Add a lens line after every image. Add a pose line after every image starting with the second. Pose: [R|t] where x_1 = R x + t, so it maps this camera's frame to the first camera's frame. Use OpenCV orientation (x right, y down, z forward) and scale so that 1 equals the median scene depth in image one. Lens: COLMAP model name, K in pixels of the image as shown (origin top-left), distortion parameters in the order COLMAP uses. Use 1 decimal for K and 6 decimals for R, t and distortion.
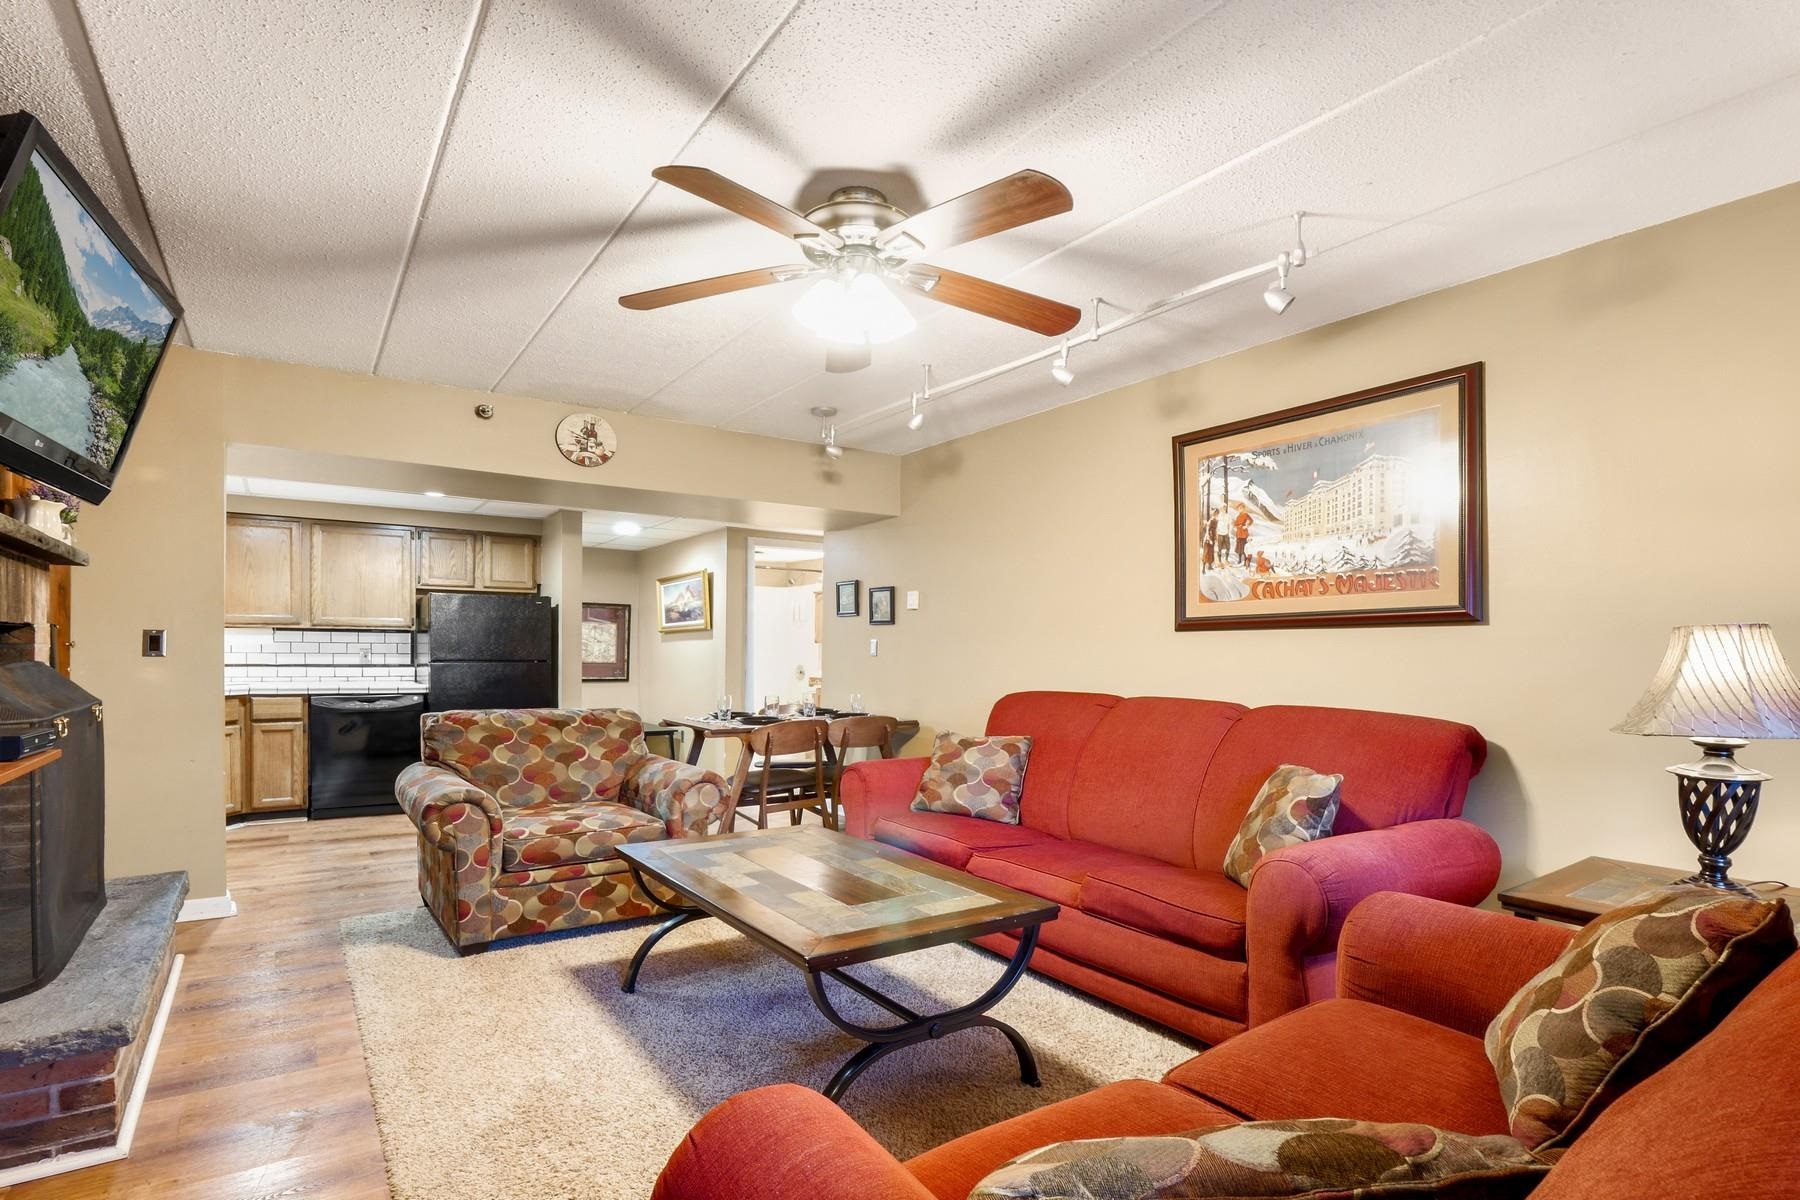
lens RADIAL K [[878.8, 0, 896.8], [0, 878.8, 626.4], [0, 0, 1]] dist [-0.044885, -0.000064]
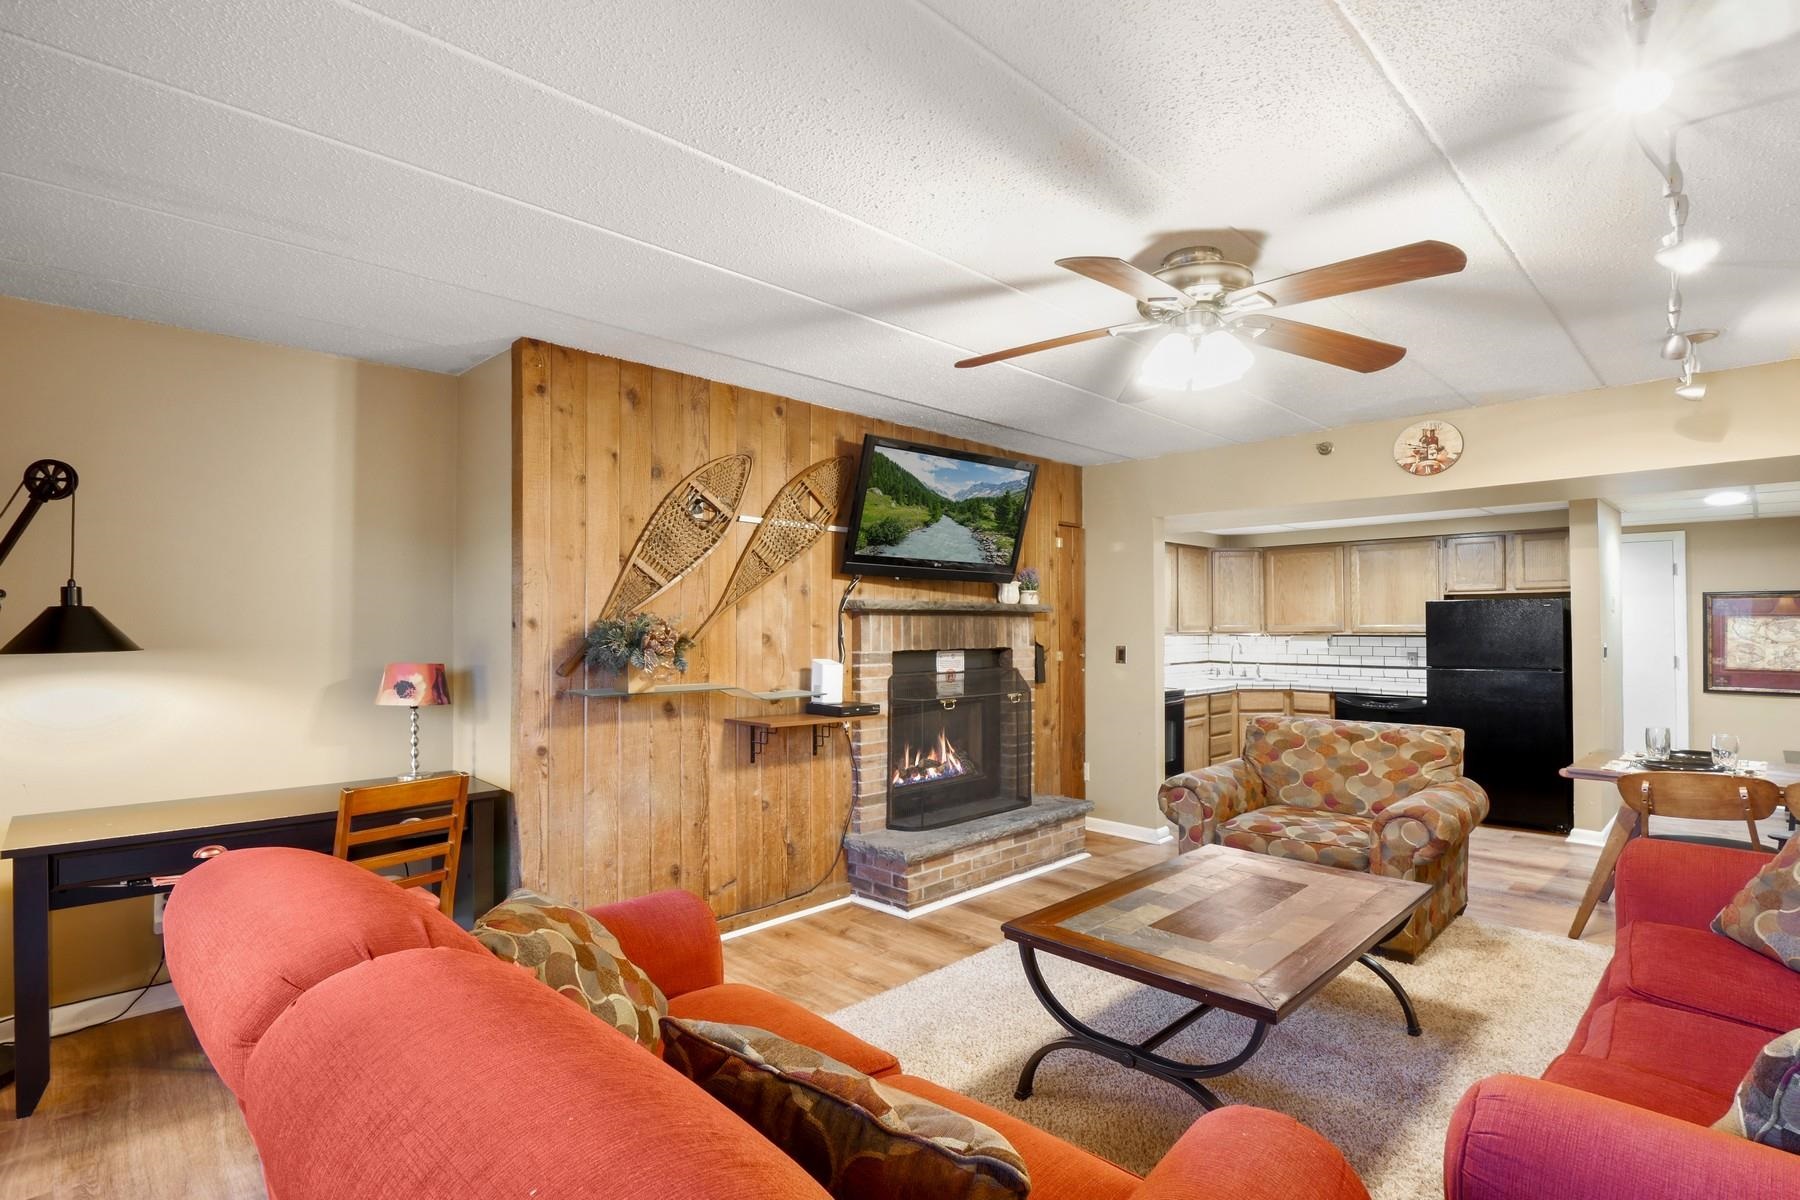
lens RADIAL K [[865.4, 0, 900.0], [0, 865.4, 600.0], [0, 0, 1]] dist [-0.000048, -0.000326]
pose [[0.164135, -0.038919, -0.985670, 0.590960], [0.031588, 0.998916, -0.034182, -0.037481], [0.985932, -0.025525, 0.165187, 0.313692]]
